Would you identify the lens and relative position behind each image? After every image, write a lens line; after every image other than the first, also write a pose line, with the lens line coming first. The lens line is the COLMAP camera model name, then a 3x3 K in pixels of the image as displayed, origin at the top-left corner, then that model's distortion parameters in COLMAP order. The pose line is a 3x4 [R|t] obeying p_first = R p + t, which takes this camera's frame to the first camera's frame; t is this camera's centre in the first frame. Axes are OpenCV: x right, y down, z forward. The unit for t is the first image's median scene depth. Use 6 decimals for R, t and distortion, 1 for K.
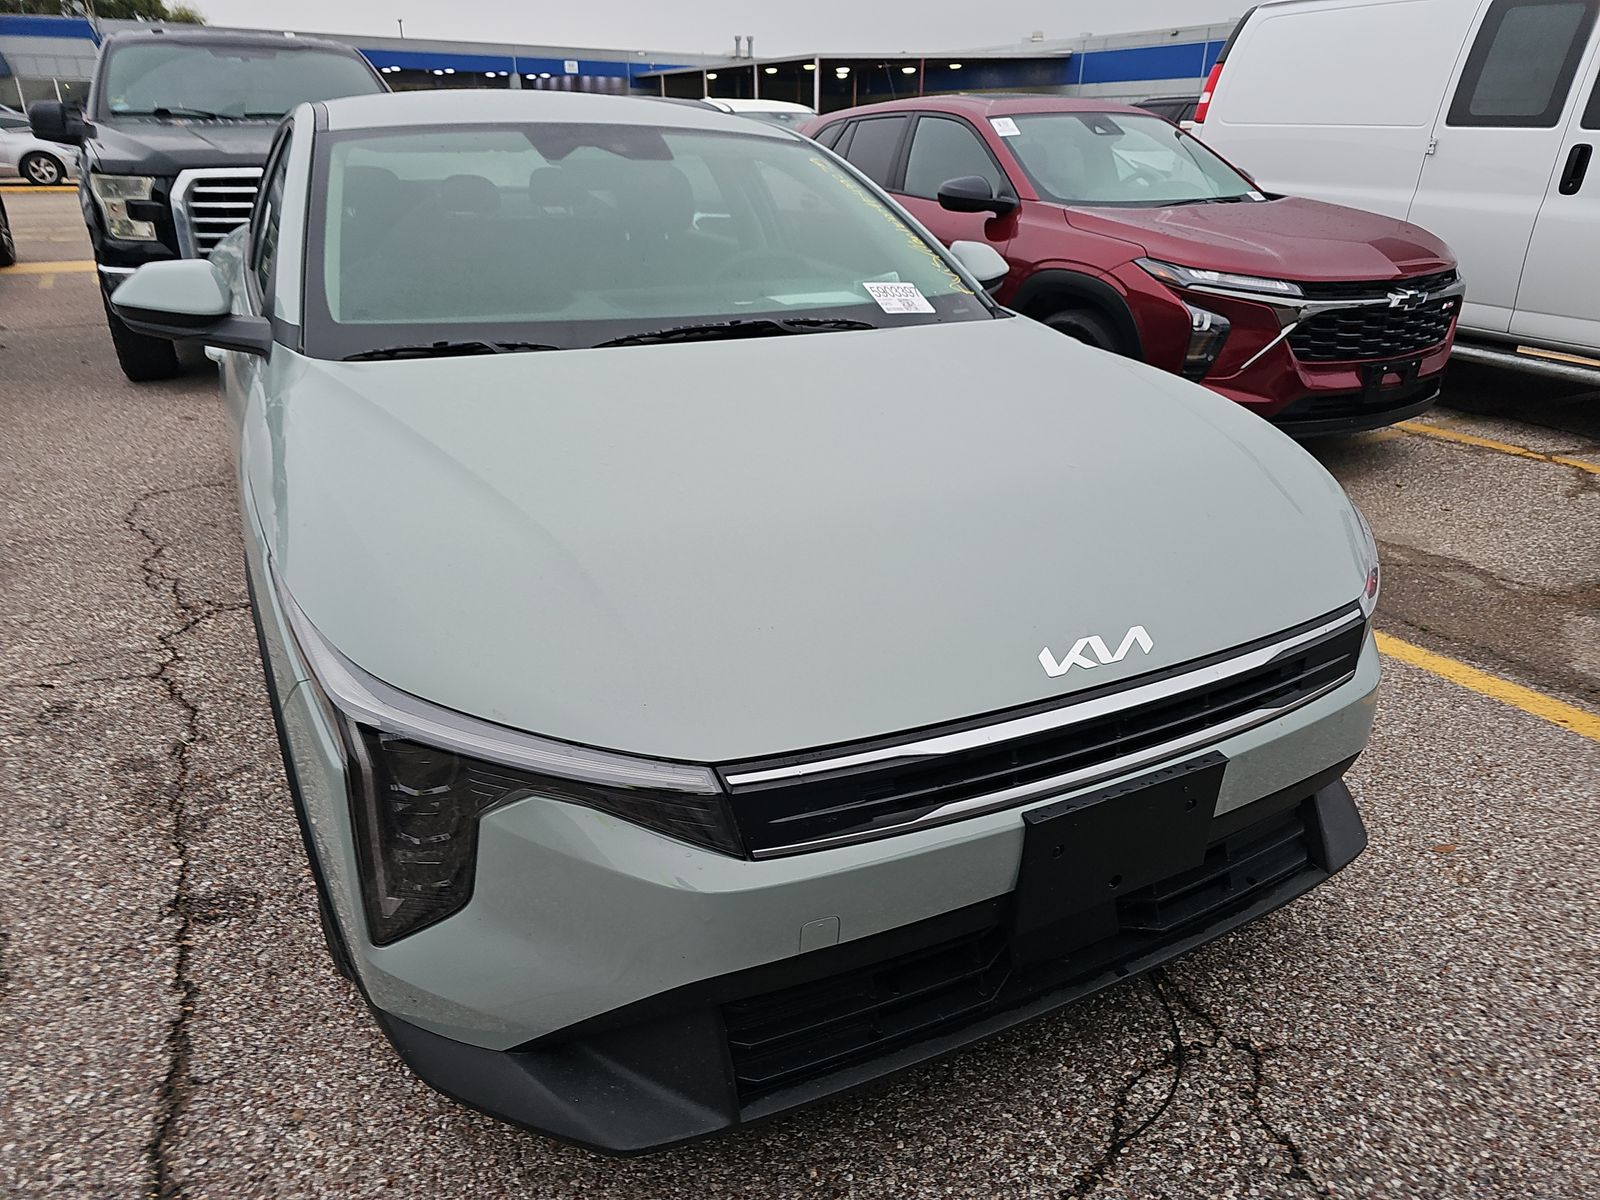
lens RADIAL K [[1056.3, 0, 800.5], [0, 1056.3, 612.9], [0, 0, 1]] dist [0.037209, -0.026260]
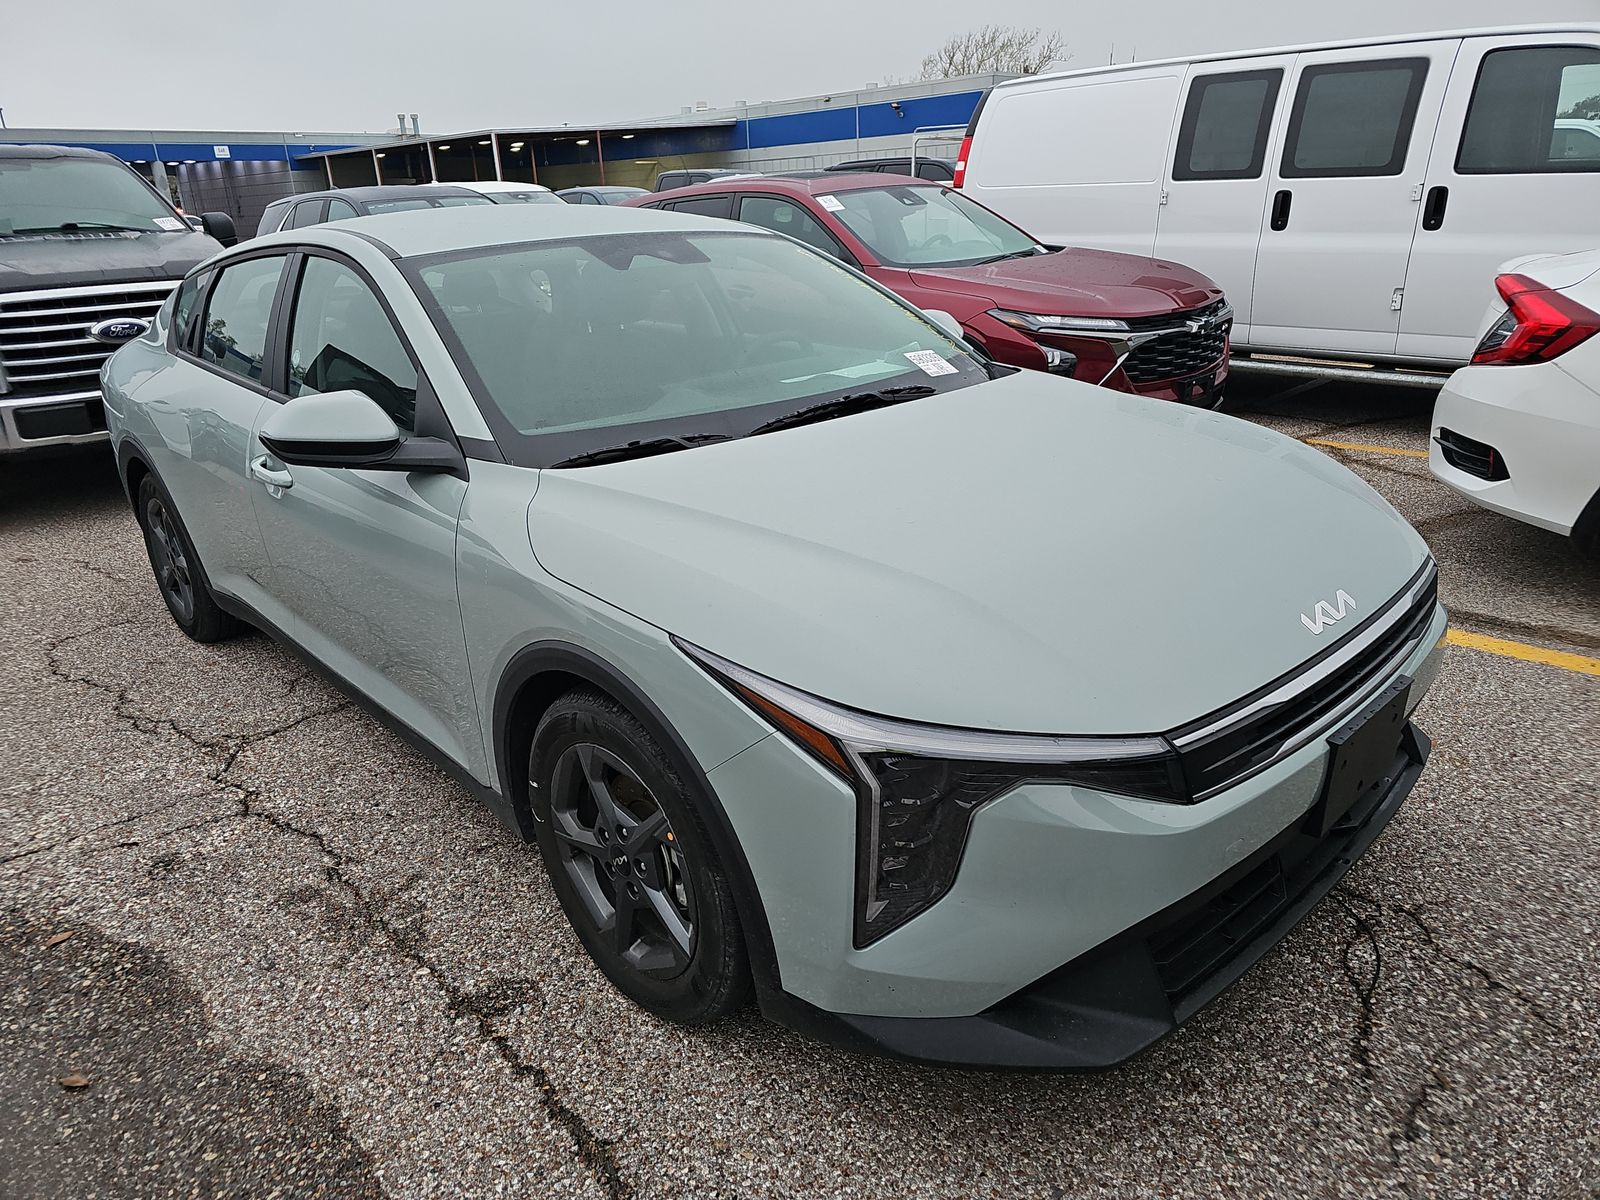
lens RADIAL K [[1056.3, 0, 776.6], [0, 1056.3, 599.6], [0, 0, 1]] dist [0.041961, -0.024941]
pose [[0.962449, -0.143525, 0.230420, -0.348728], [0.157513, 0.986563, -0.043404, -0.015053], [-0.221094, 0.078069, 0.972123, -0.071770]]
